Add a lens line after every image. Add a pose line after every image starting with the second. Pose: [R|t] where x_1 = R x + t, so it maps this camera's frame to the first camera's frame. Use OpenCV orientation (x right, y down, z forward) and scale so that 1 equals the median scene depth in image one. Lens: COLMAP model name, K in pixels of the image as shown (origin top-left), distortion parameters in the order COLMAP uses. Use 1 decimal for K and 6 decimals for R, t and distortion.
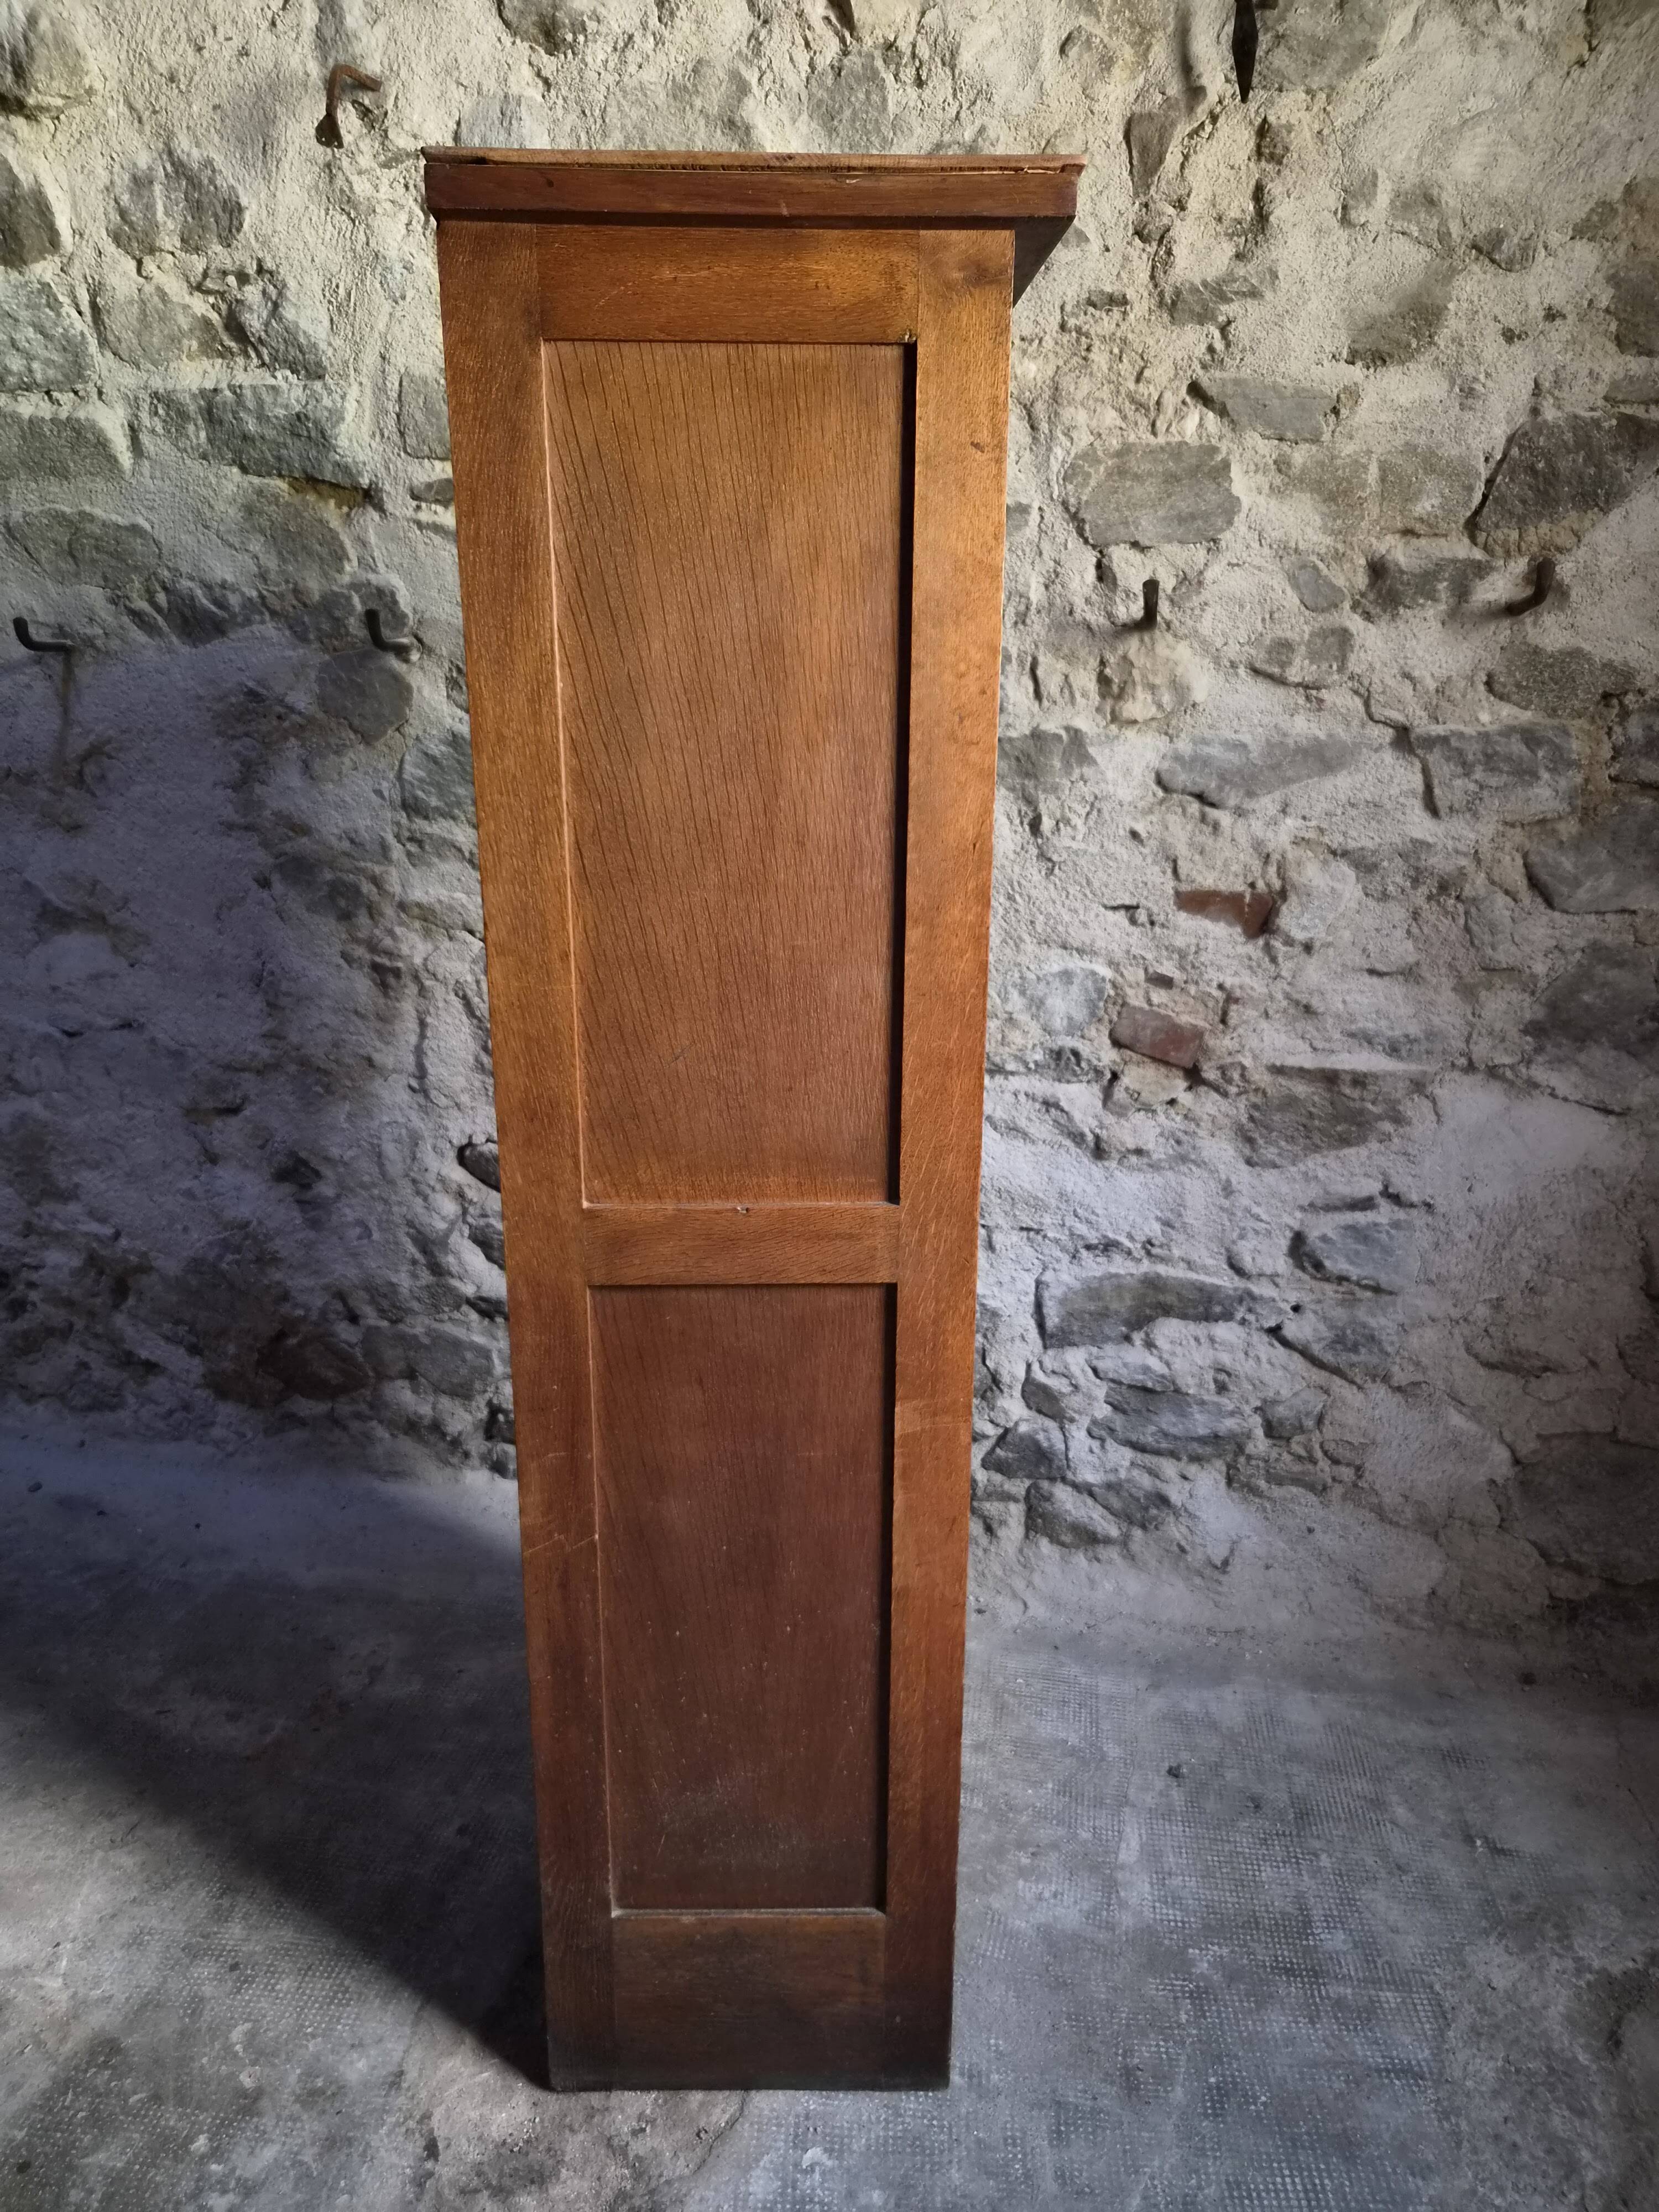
lens RADIAL K [[1492.7, 0, 825.6], [0, 1492.7, 1126.3], [0, 0, 1]] dist [0.066961, -0.053221]
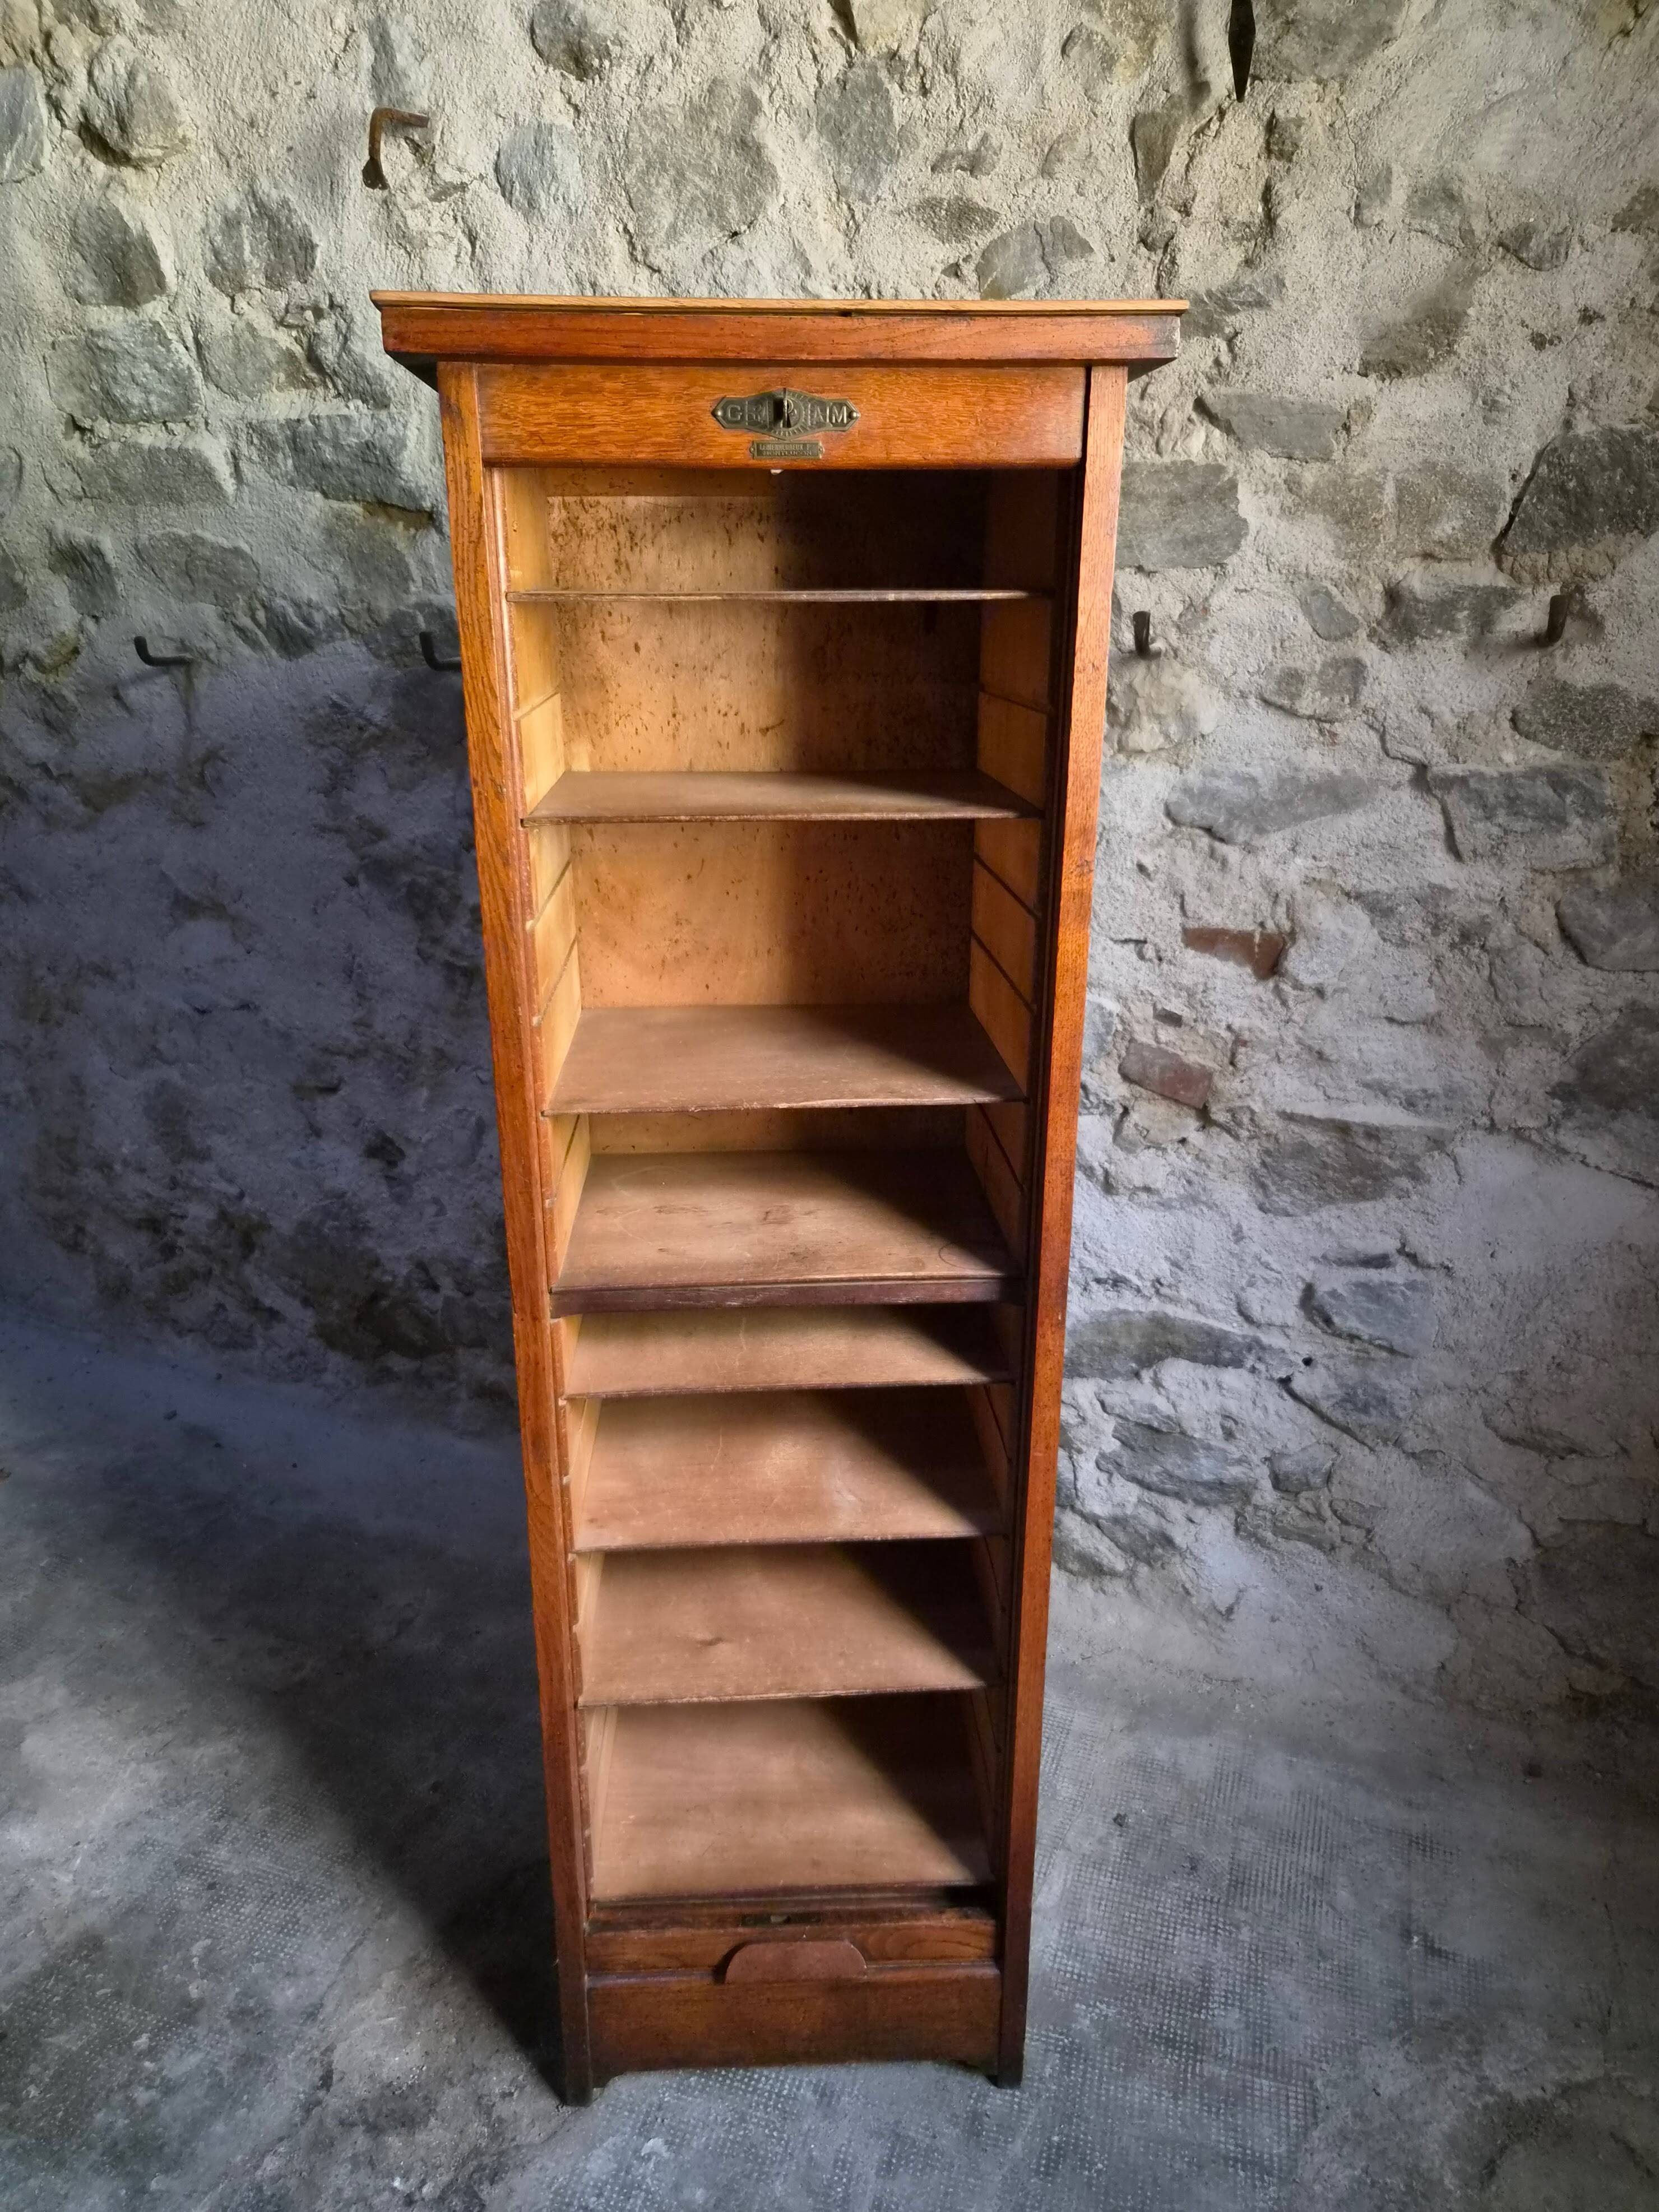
lens RADIAL K [[1514.2, 0, 829.5], [0, 1514.2, 1128.5], [0, 0, 1]] dist [0.069642, -0.055179]
pose [[0.981131, 0.051798, -0.186276, 0.196543], [-0.041575, 0.997428, 0.058379, -0.074856], [0.188820, -0.049533, 0.980762, -0.005426]]
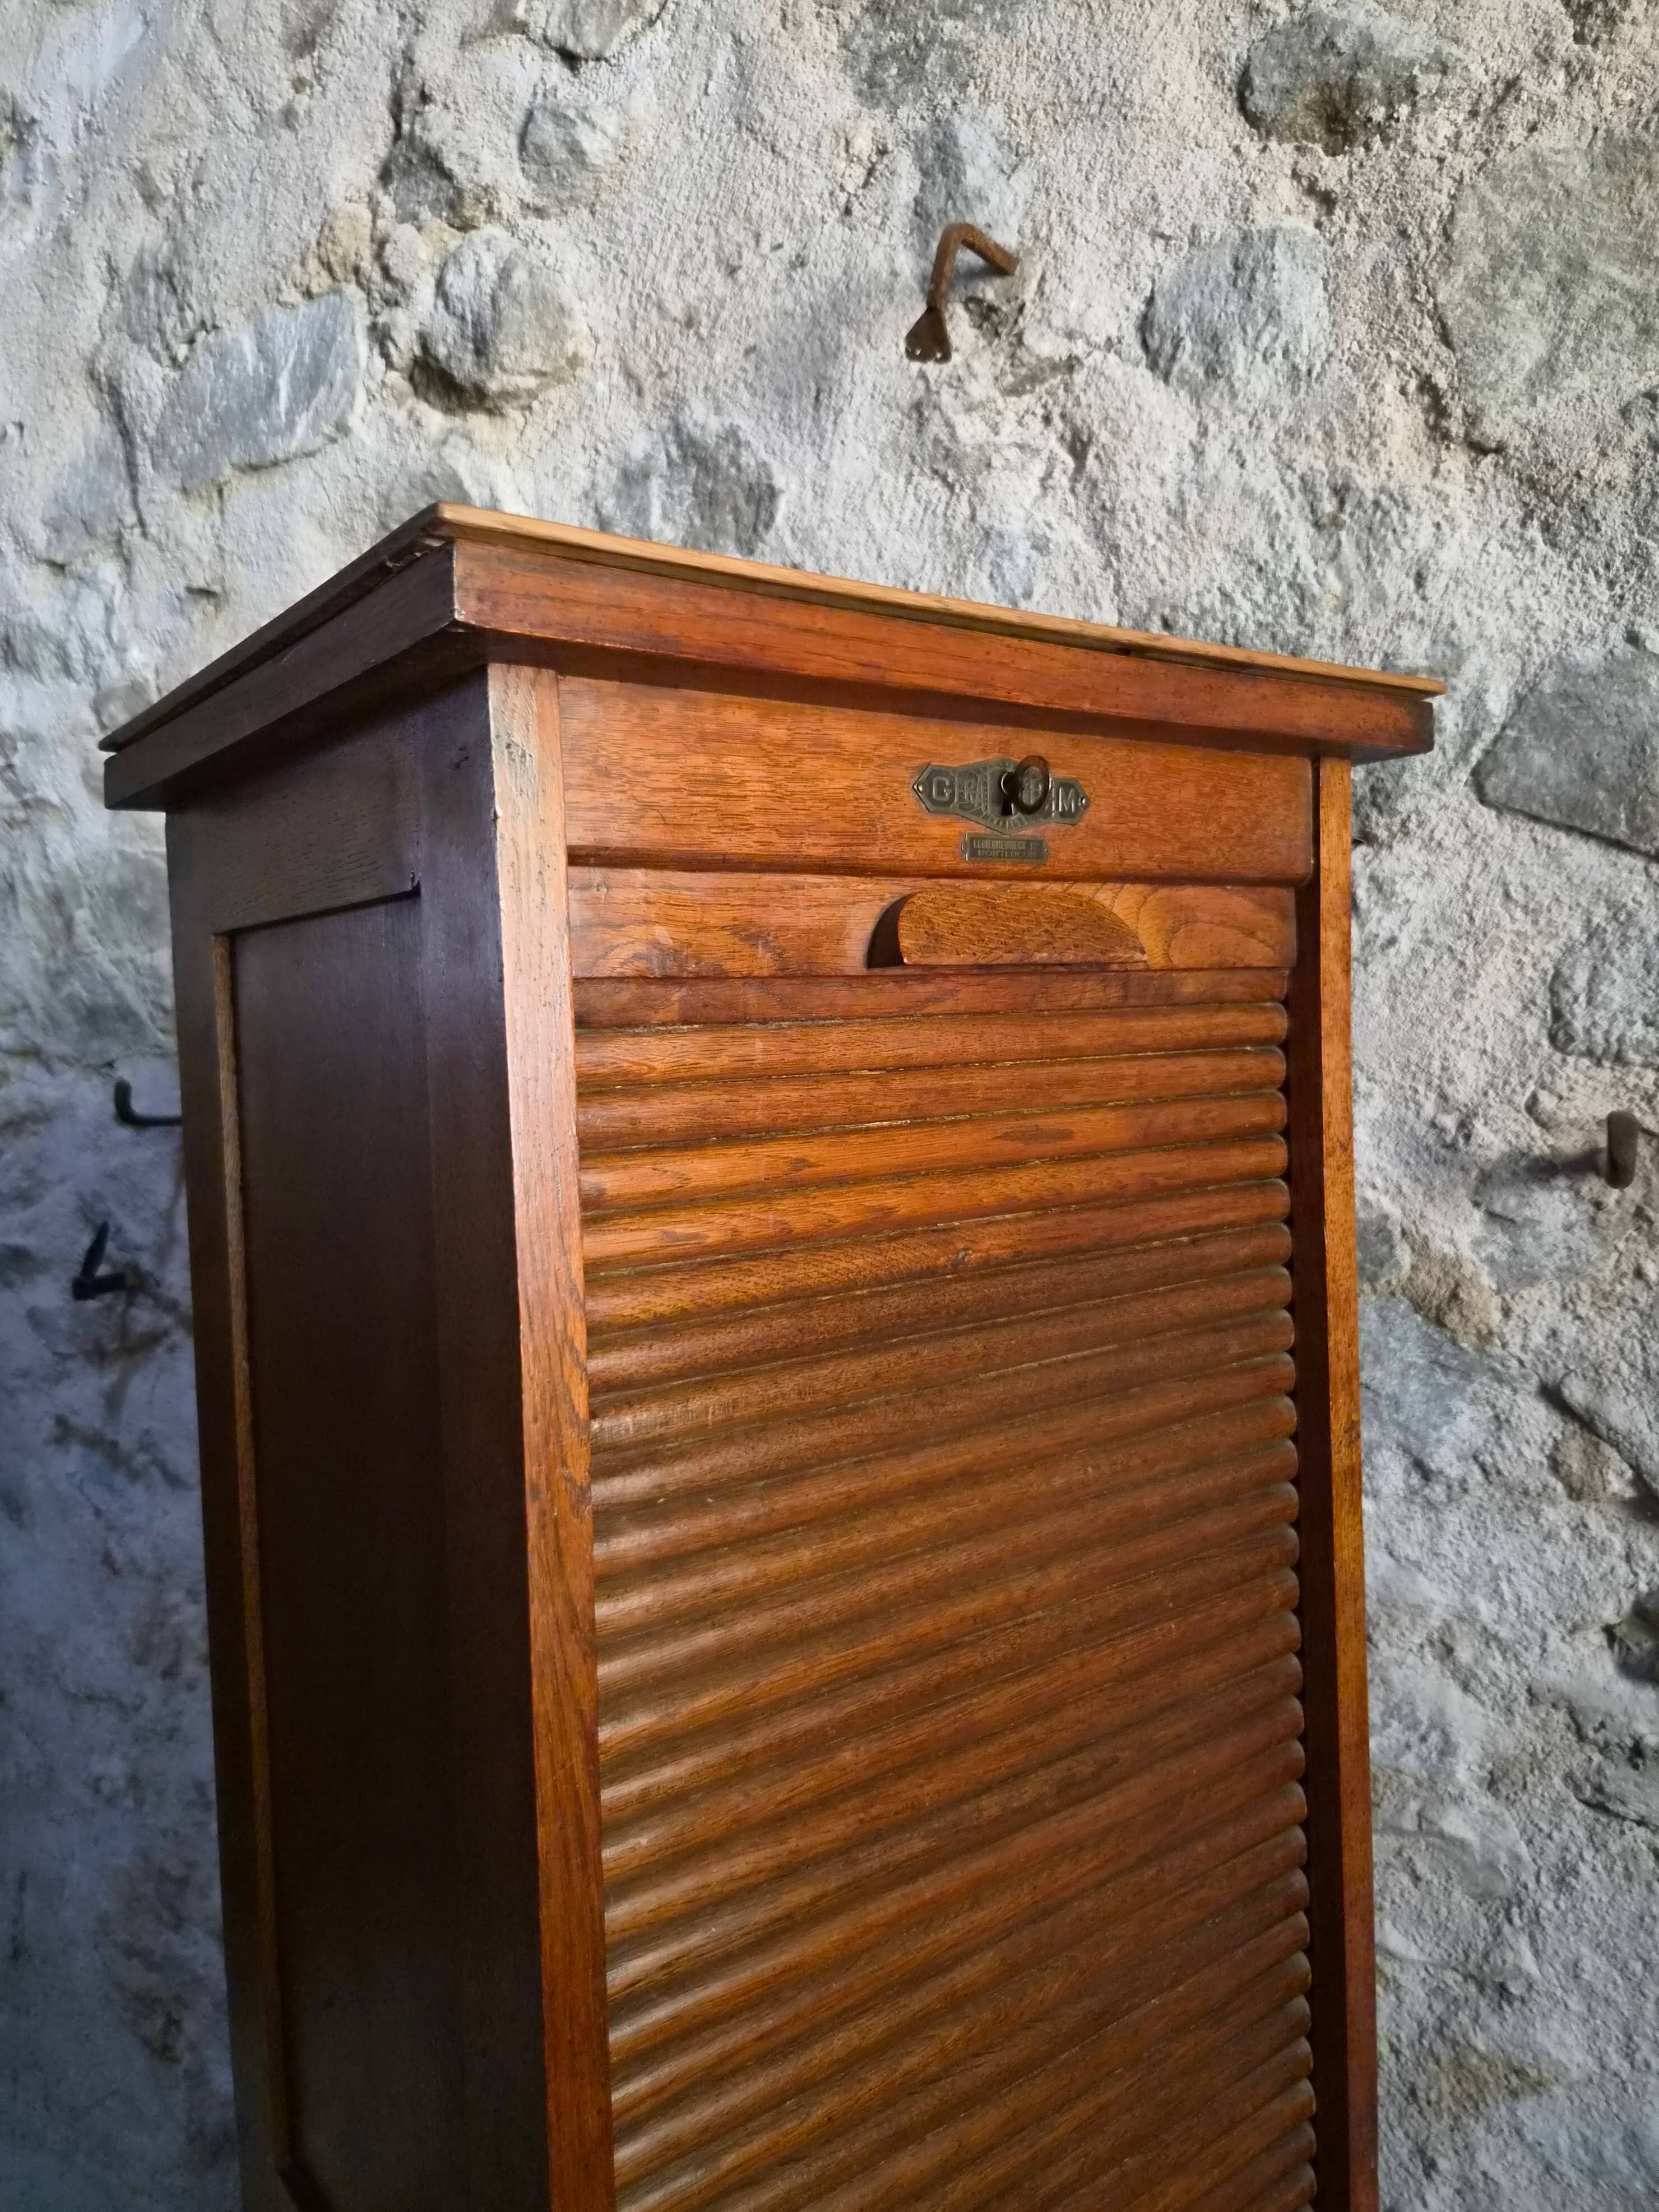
lens RADIAL K [[1529.1, 0, 814.3], [0, 1529.1, 1093.0], [0, 0, 1]] dist [0.054386, -0.045900]
pose [[0.953049, 0.005540, -0.302766, -0.178516], [-0.072885, 0.974637, -0.211592, -0.234757], [0.293915, 0.223725, 0.929280, 0.480801]]
